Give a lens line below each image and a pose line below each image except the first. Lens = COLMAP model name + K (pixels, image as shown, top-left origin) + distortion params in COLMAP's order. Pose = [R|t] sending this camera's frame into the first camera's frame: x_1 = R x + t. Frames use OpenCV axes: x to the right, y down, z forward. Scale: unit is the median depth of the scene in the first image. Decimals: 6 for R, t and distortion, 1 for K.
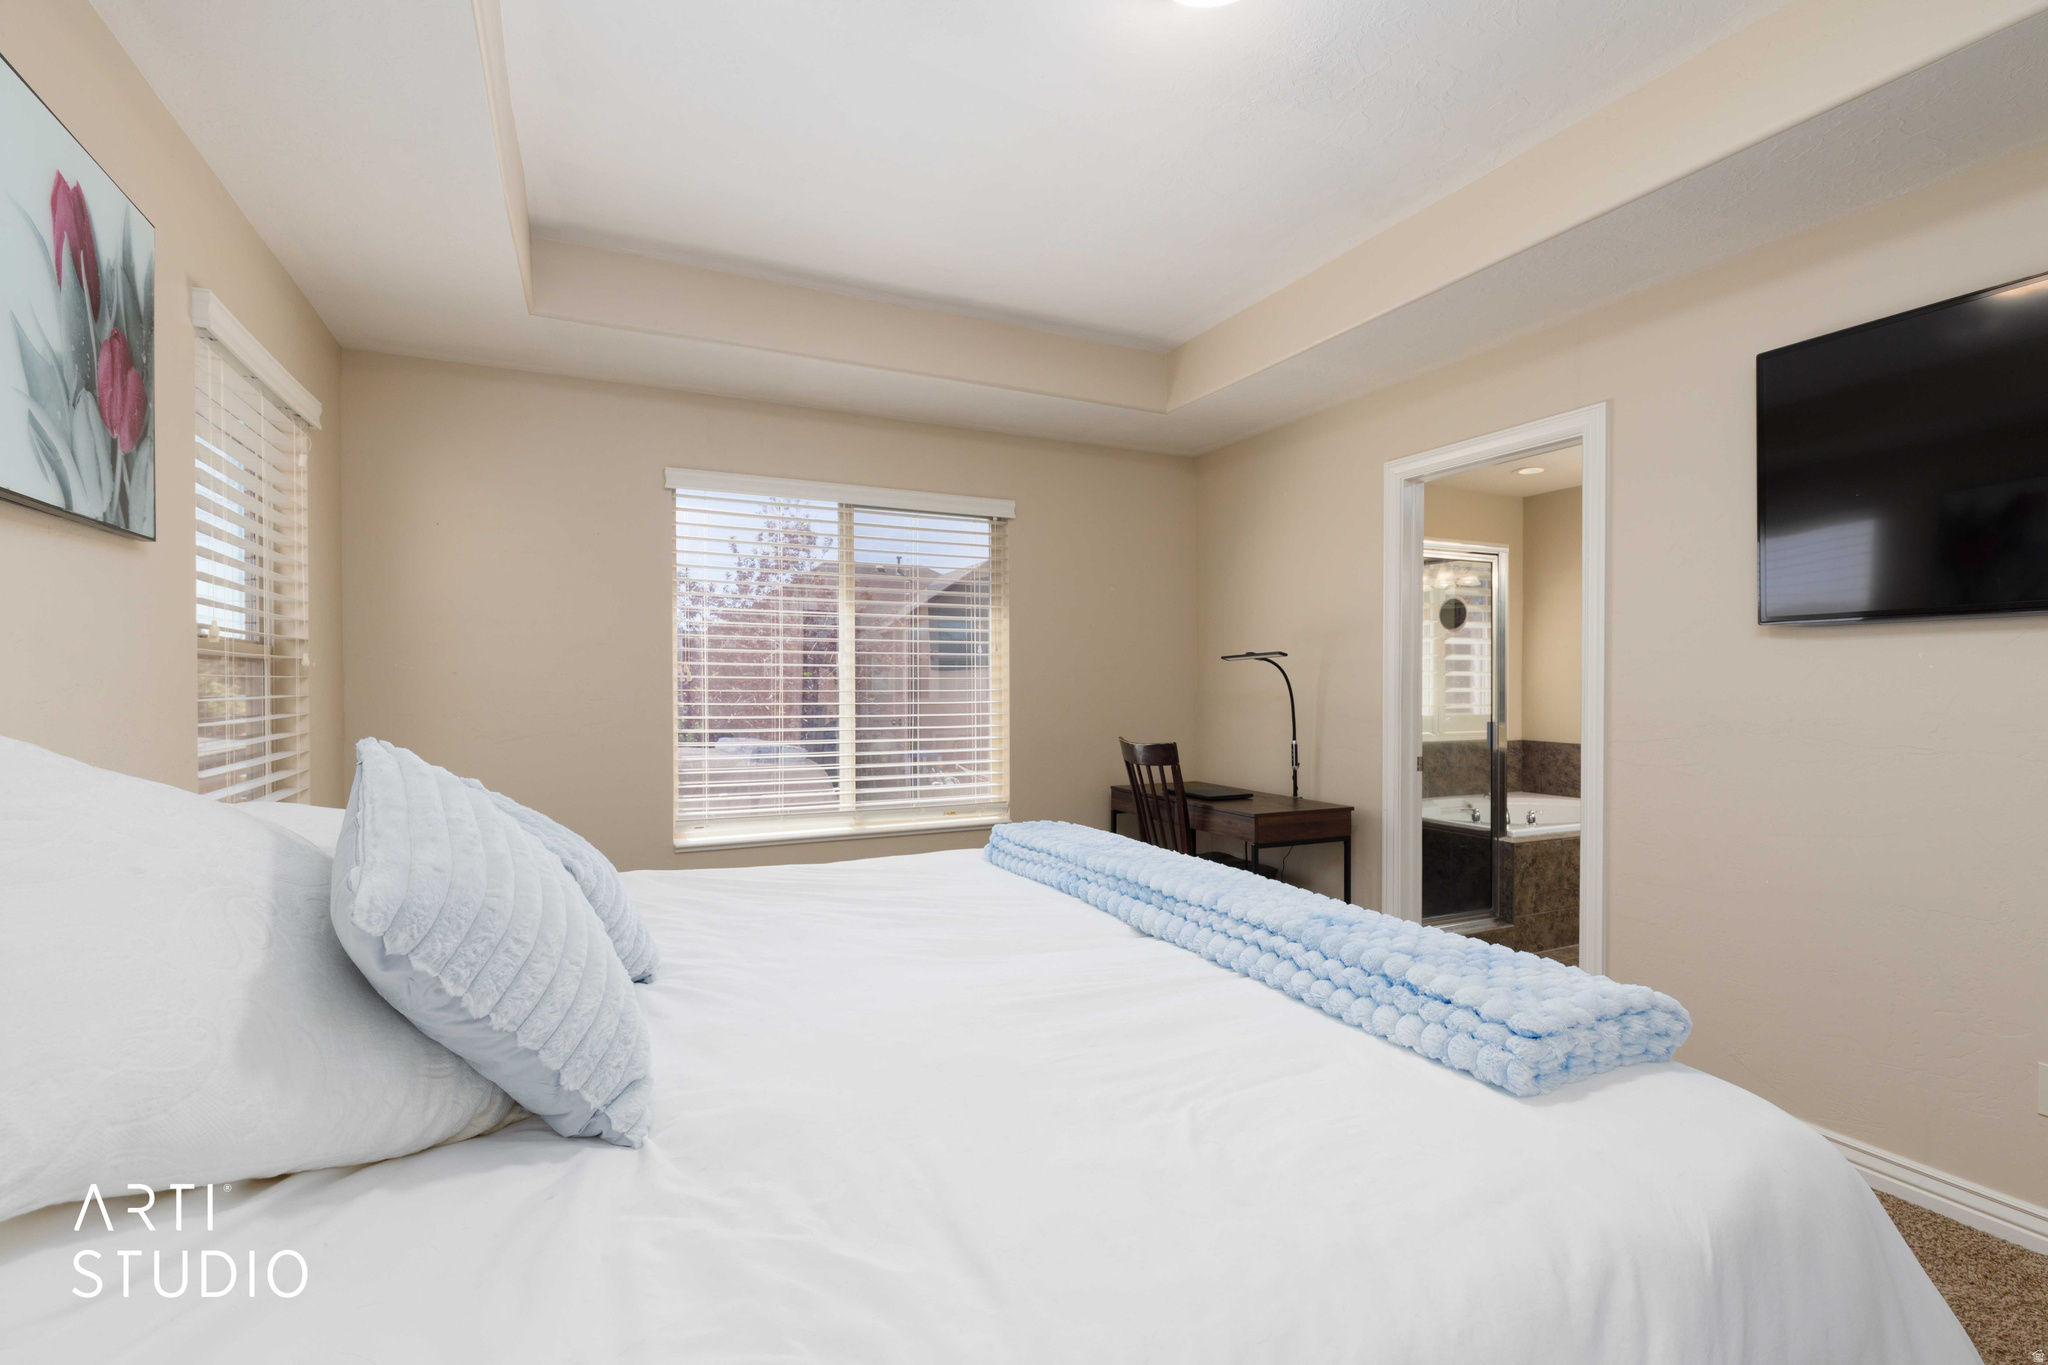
lens RADIAL K [[920.9, 0, 1031.2], [0, 920.9, 680.9], [0, 0, 1]] dist [0.011377, -0.000006]
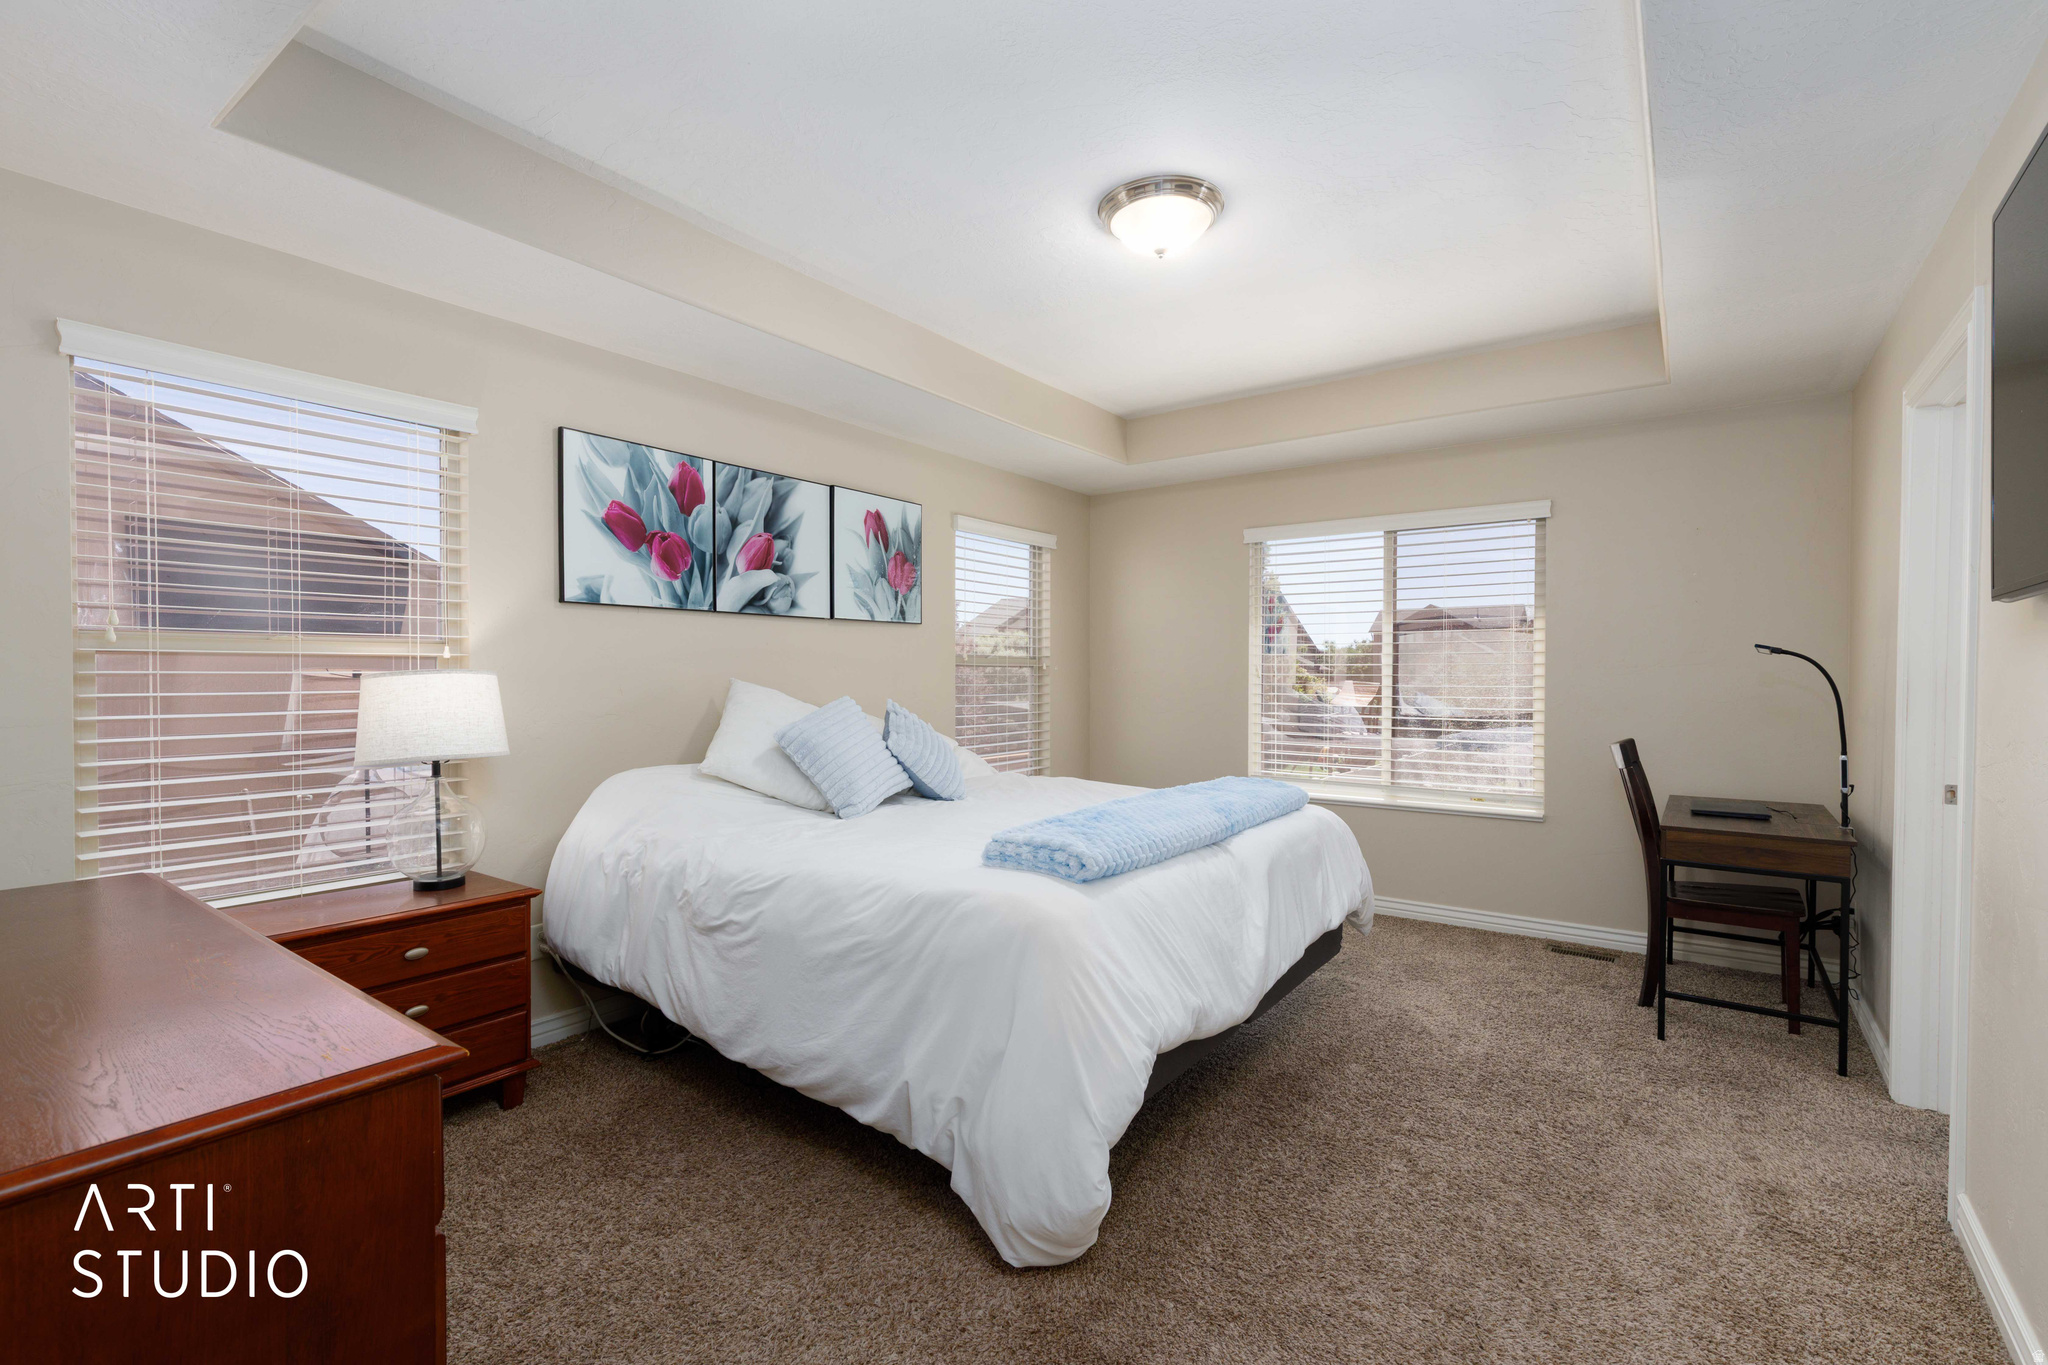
lens RADIAL K [[920.9, 0, 1036.6], [0, 920.9, 682.0], [0, 0, 1]] dist [0.011377, -0.000006]
pose [[0.469692, 0.007888, -0.882795, 0.819420], [-0.001579, 0.999966, 0.008095, -0.003958], [0.882829, -0.002409, 0.469688, 0.032659]]
